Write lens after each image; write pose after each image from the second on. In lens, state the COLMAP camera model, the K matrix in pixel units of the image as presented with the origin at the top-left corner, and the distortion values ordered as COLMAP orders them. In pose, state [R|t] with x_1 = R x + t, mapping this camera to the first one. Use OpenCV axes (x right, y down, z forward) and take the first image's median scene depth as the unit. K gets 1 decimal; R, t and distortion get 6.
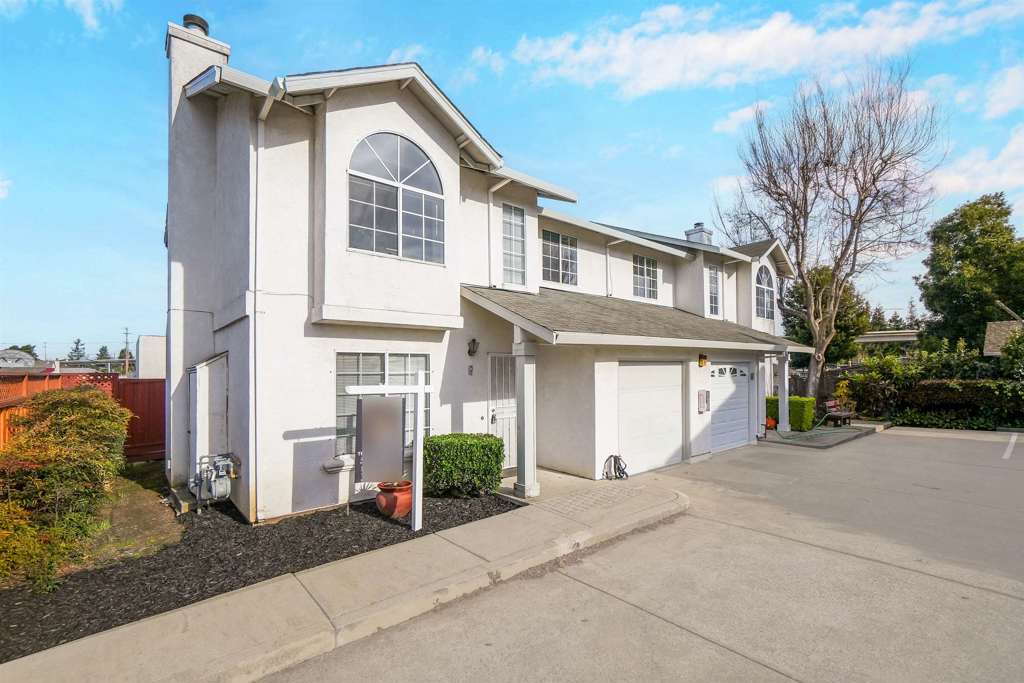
lens RADIAL K [[449.2, 0, 488.9], [0, 449.2, 348.0], [0, 0, 1]] dist [0.000518, -0.000089]
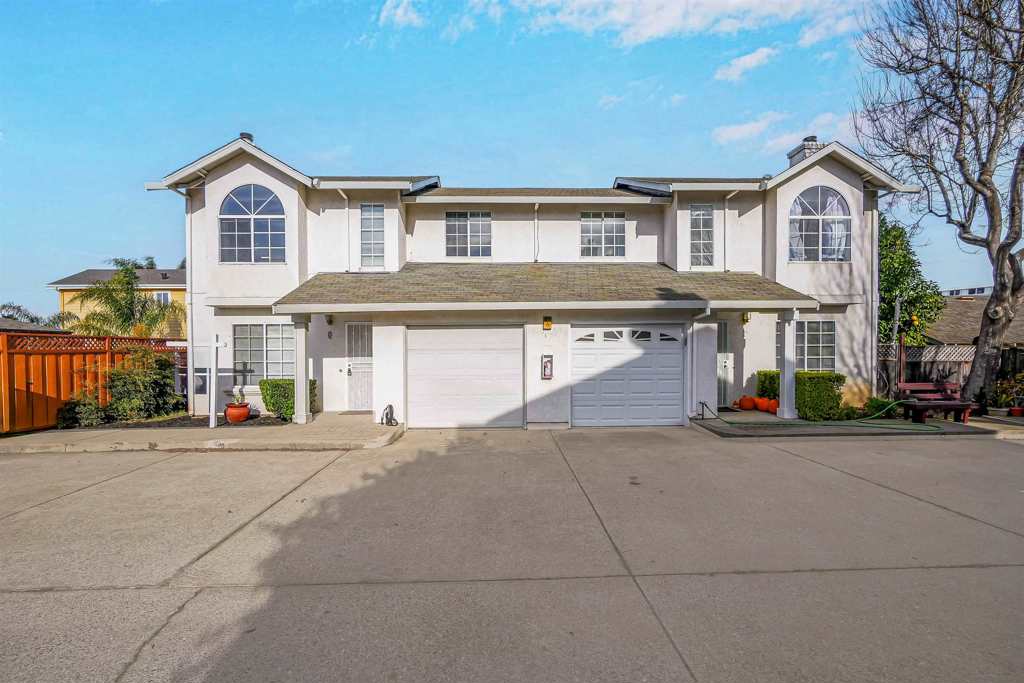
lens RADIAL K [[435.6, 0, 508.6], [0, 435.6, 339.2], [0, 0, 1]] dist [0.000019, 0.000220]
pose [[0.789938, -0.004752, -0.613168, 1.215642], [0.030760, 0.999018, 0.031886, 0.036916], [0.612414, -0.044049, 0.789309, 0.280441]]
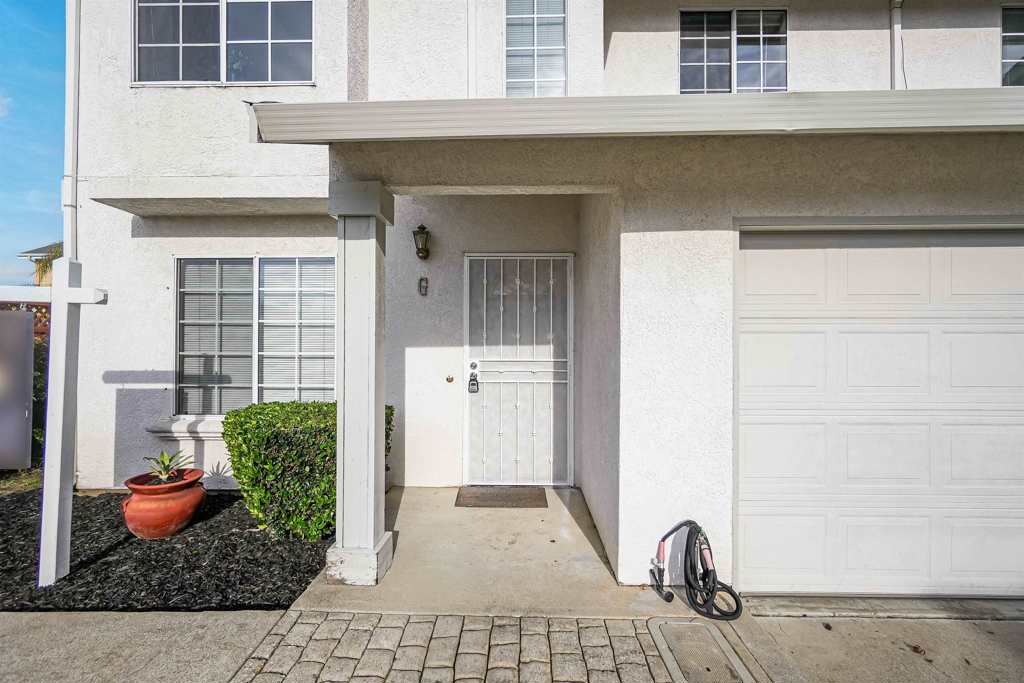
lens RADIAL K [[435.1, 0, 519.5], [0, 435.1, 328.2], [0, 0, 1]] dist [0.001008, 0.000220]
pose [[0.772407, -0.007109, -0.635088, 0.373845], [0.023204, 0.999586, 0.017032, 0.092523], [0.634704, -0.027893, 0.772252, 0.675786]]
